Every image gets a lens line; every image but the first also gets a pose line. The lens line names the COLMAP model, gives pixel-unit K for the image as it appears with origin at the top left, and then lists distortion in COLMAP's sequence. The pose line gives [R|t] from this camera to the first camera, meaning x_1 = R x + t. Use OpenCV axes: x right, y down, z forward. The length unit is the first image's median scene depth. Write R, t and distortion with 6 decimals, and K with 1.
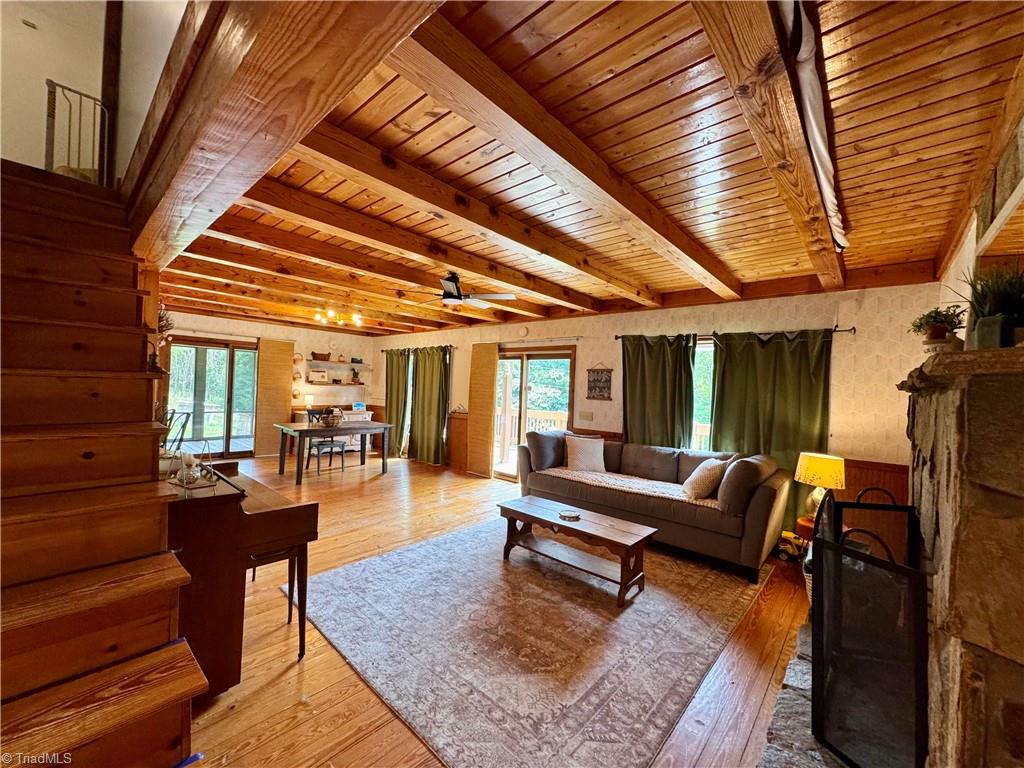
lens RADIAL K [[408.8, 0, 511.8], [0, 408.8, 386.6], [0, 0, 1]] dist [-0.003176, 0.000465]
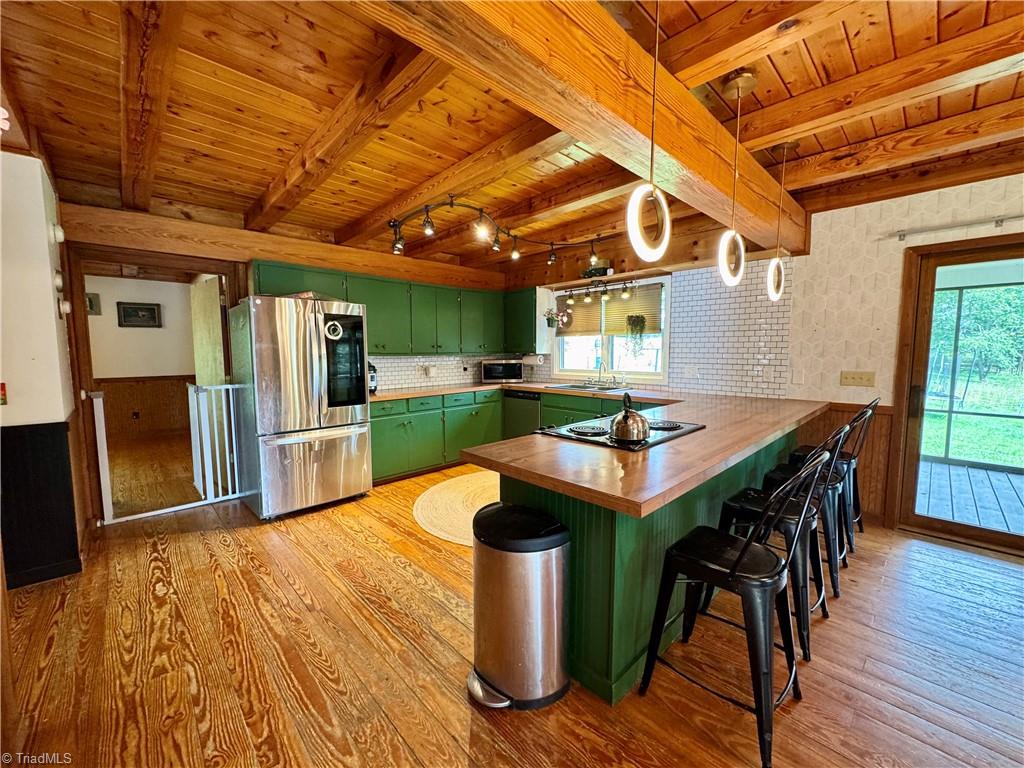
lens RADIAL K [[408.8, 0, 511.9], [0, 408.8, 383.2], [0, 0, 1]] dist [-0.003176, 0.000465]
pose [[-0.079228, 0.040211, -0.996045, -0.433487], [0.001174, 0.999189, 0.040244, 0.003076], [0.996856, 0.002019, -0.079211, 0.706099]]
